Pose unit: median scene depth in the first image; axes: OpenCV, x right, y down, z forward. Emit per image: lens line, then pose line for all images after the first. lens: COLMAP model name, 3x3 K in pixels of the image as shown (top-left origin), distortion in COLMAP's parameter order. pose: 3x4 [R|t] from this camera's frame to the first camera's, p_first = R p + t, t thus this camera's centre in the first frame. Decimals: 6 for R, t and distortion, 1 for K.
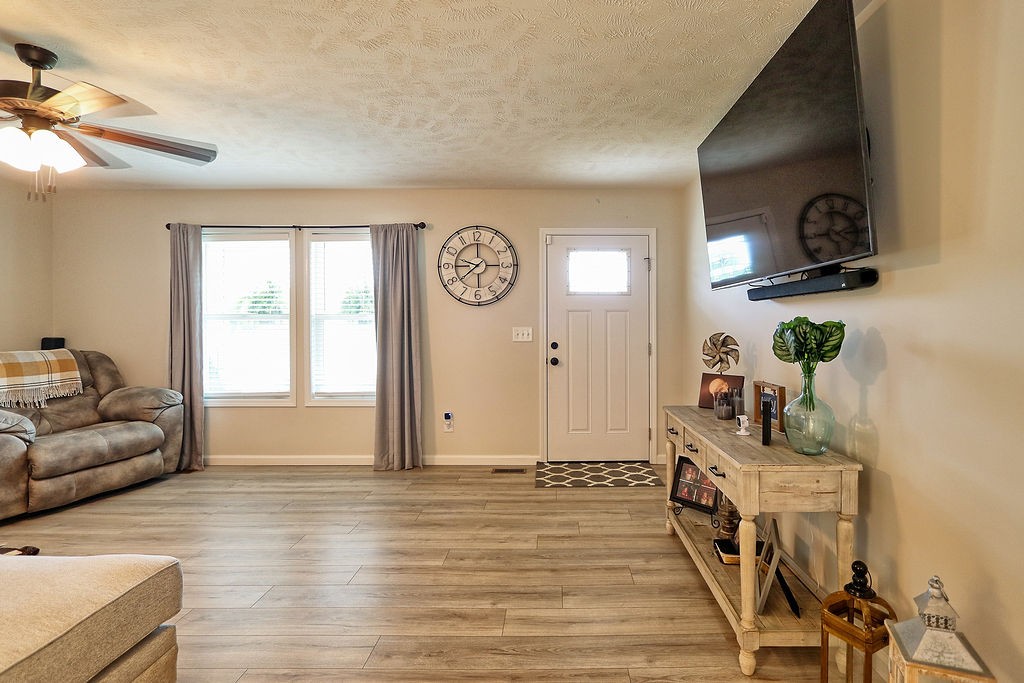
lens RADIAL K [[518.8, 0, 553.6], [0, 518.8, 325.4], [0, 0, 1]] dist [-0.013538, 0.001550]
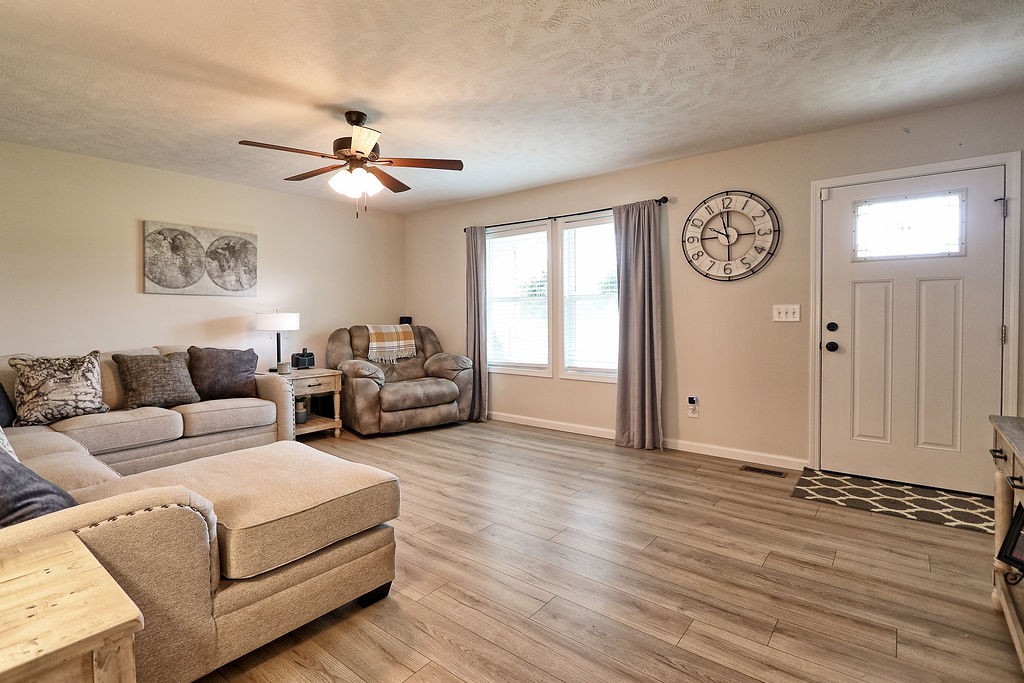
lens RADIAL K [[497.0, 0, 474.8], [0, 497.0, 325.3], [0, 0, 1]] dist [-0.009535, 0.000361]
pose [[0.757207, 0.011076, -0.653081, 0.092661], [0.006063, 0.999694, 0.023985, 0.016824], [0.653146, -0.022121, 0.756909, 0.075664]]
